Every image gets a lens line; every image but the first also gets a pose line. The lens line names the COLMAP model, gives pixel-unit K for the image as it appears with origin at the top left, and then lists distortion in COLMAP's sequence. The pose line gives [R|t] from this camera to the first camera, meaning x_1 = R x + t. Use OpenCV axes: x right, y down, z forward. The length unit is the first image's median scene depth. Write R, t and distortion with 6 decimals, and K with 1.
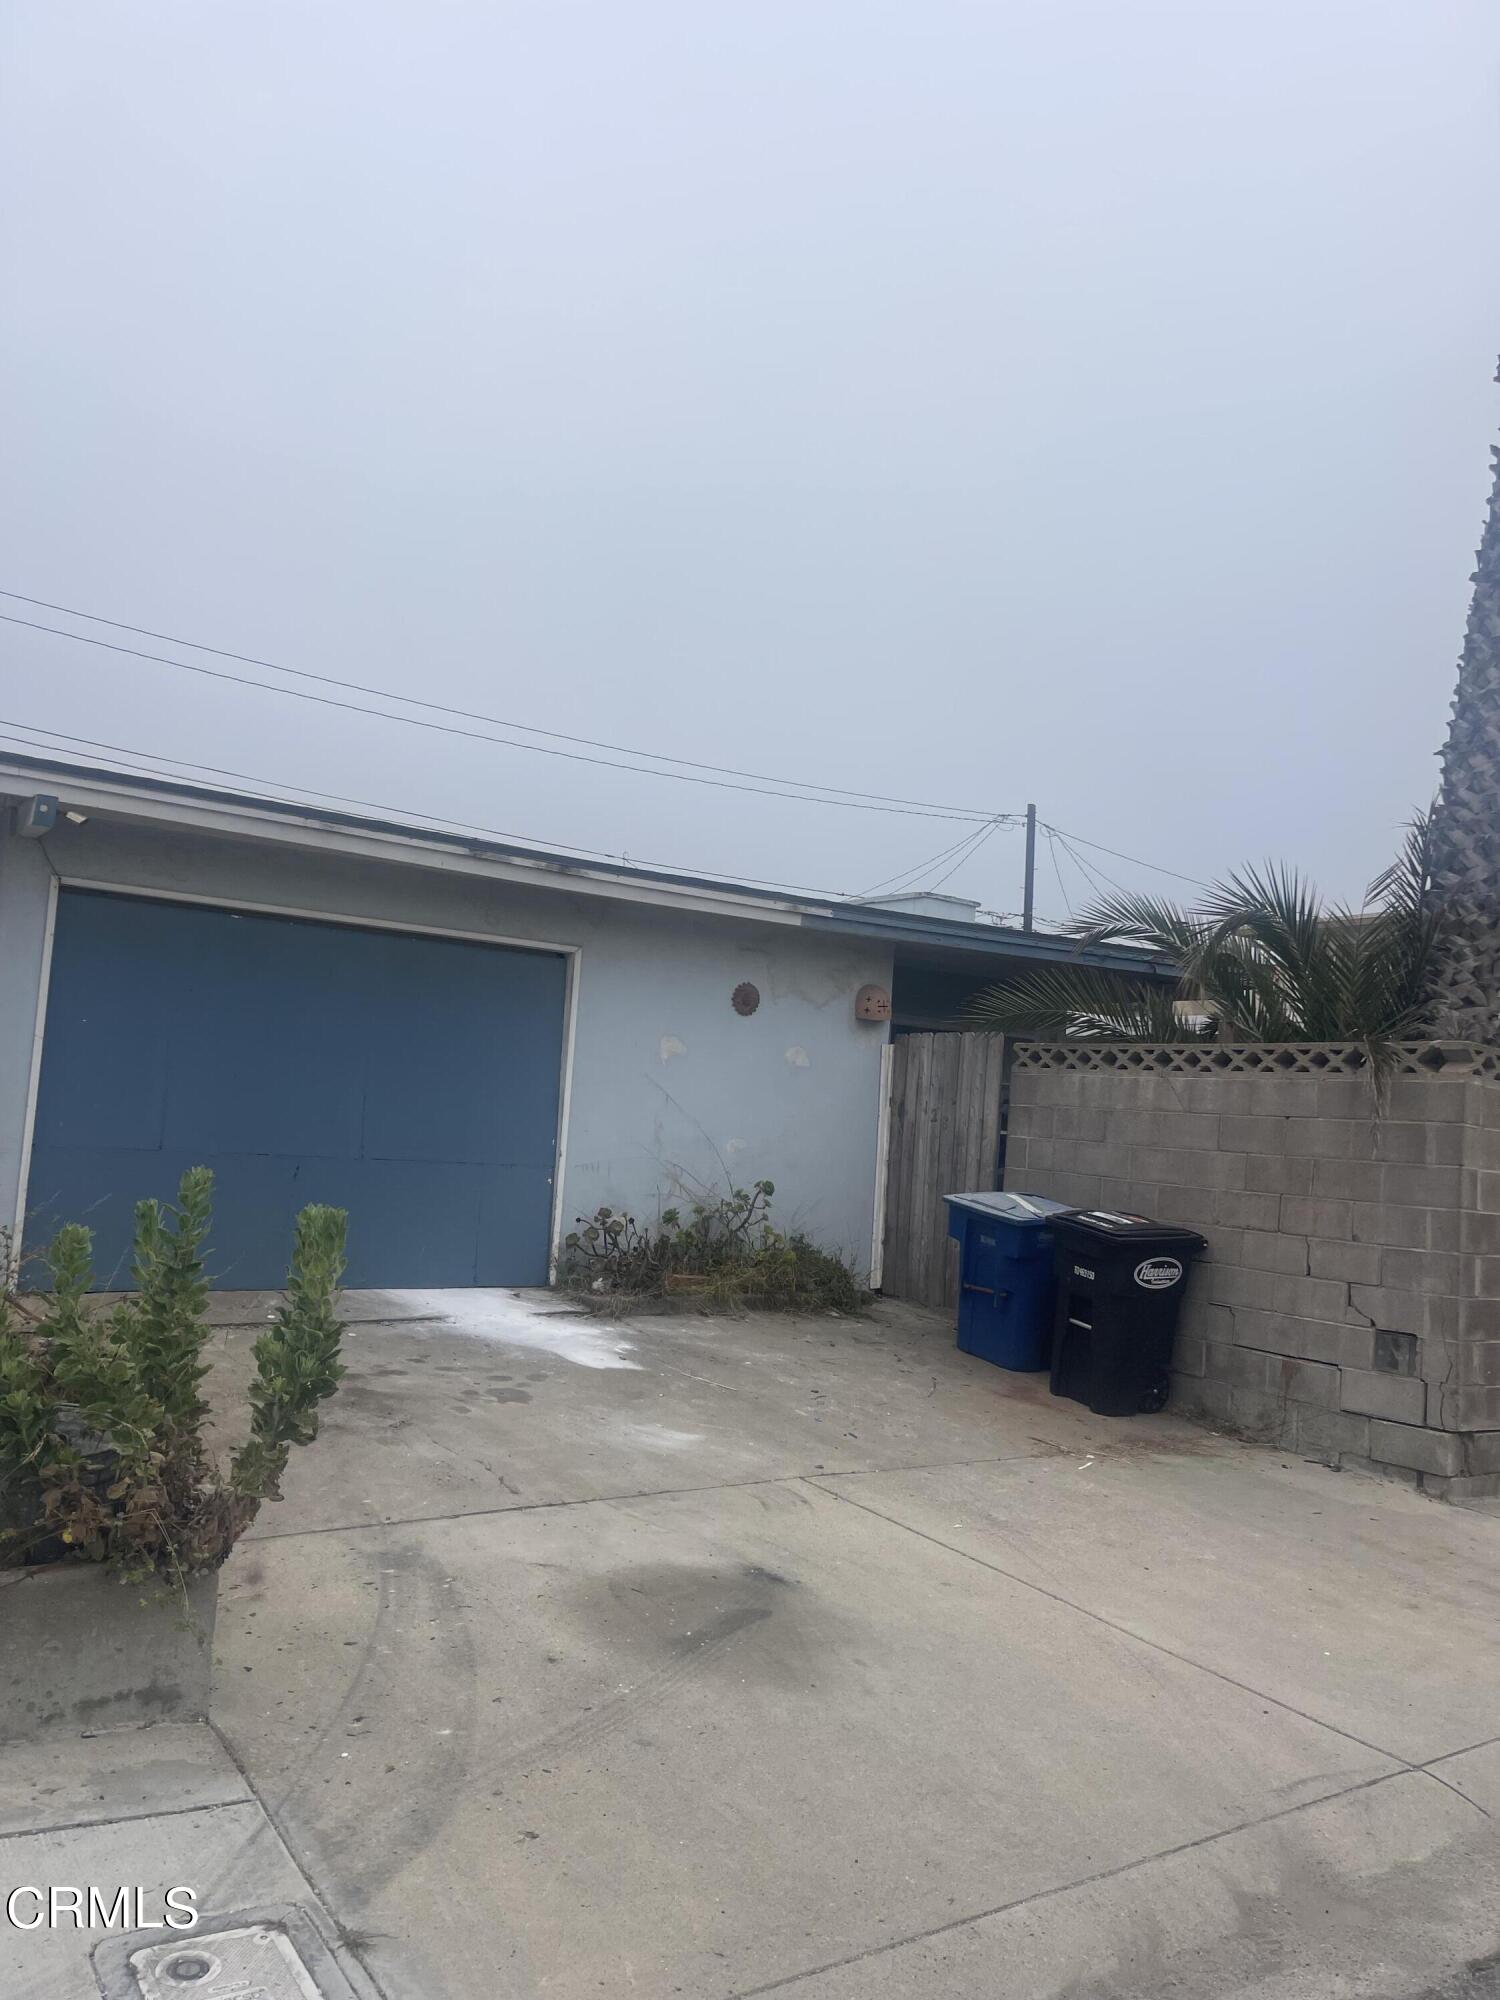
lens RADIAL K [[1482.0, 0, 750.0], [0, 1482.0, 1000.0], [0, 0, 1]] dist [0.066813, -0.084502]
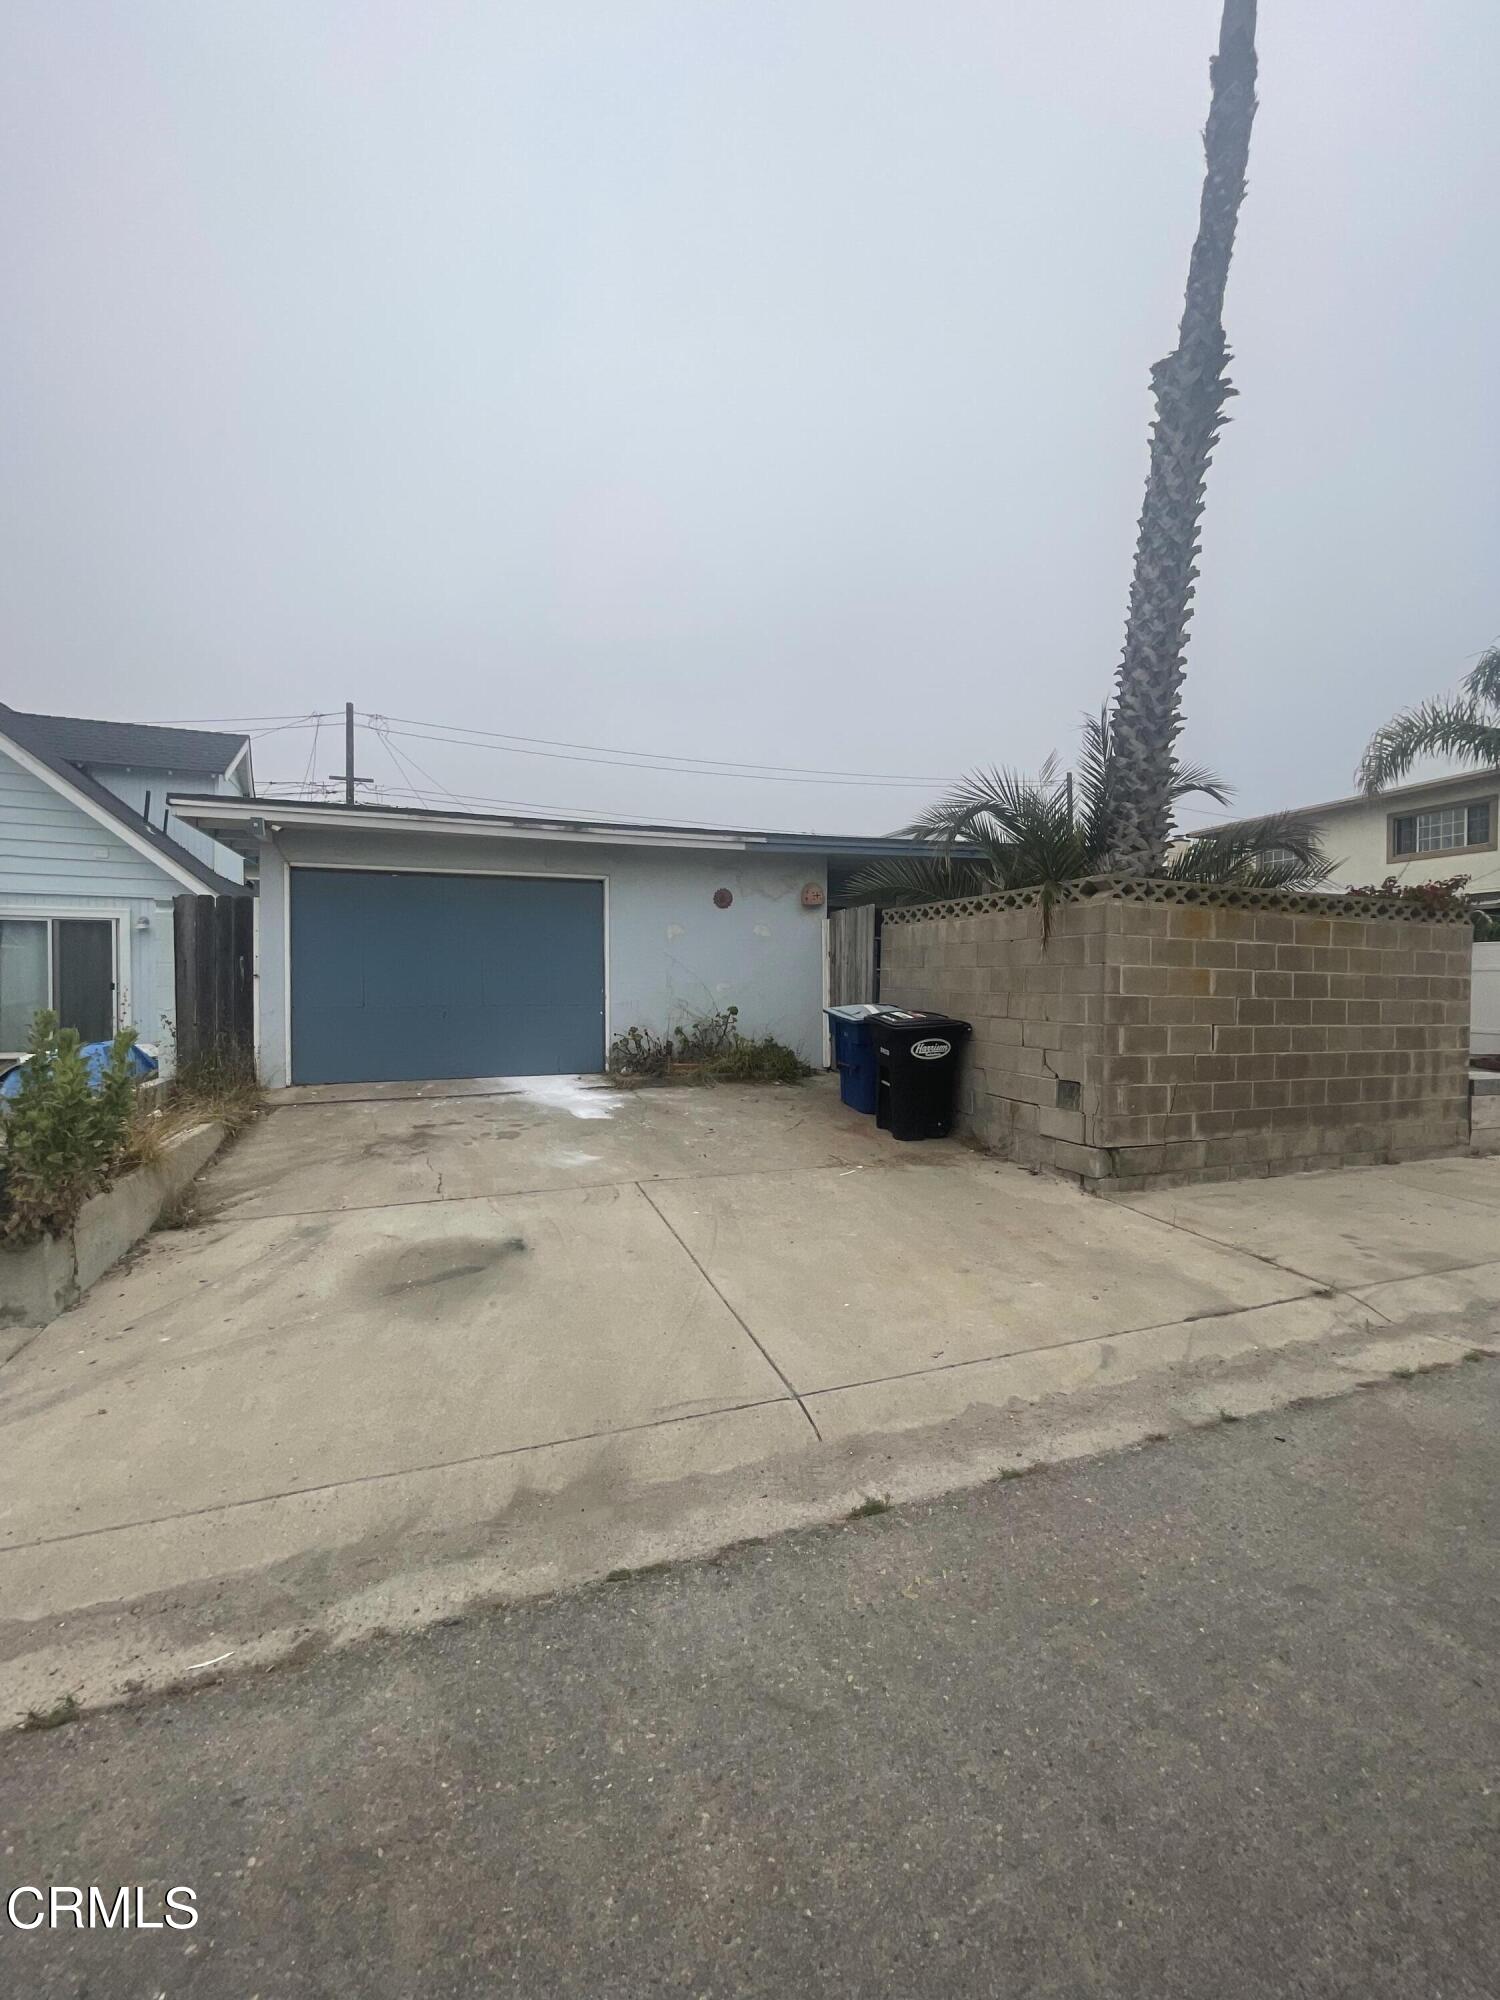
lens RADIAL K [[803.9, 0, 753.6], [0, 803.9, 988.1], [0, 0, 1]] dist [-0.001293, -0.000145]
pose [[0.963082, -0.063810, -0.261538, 0.323191], [0.085468, 0.993716, 0.072277, 0.046589], [0.255283, -0.091962, 0.962483, 0.169971]]
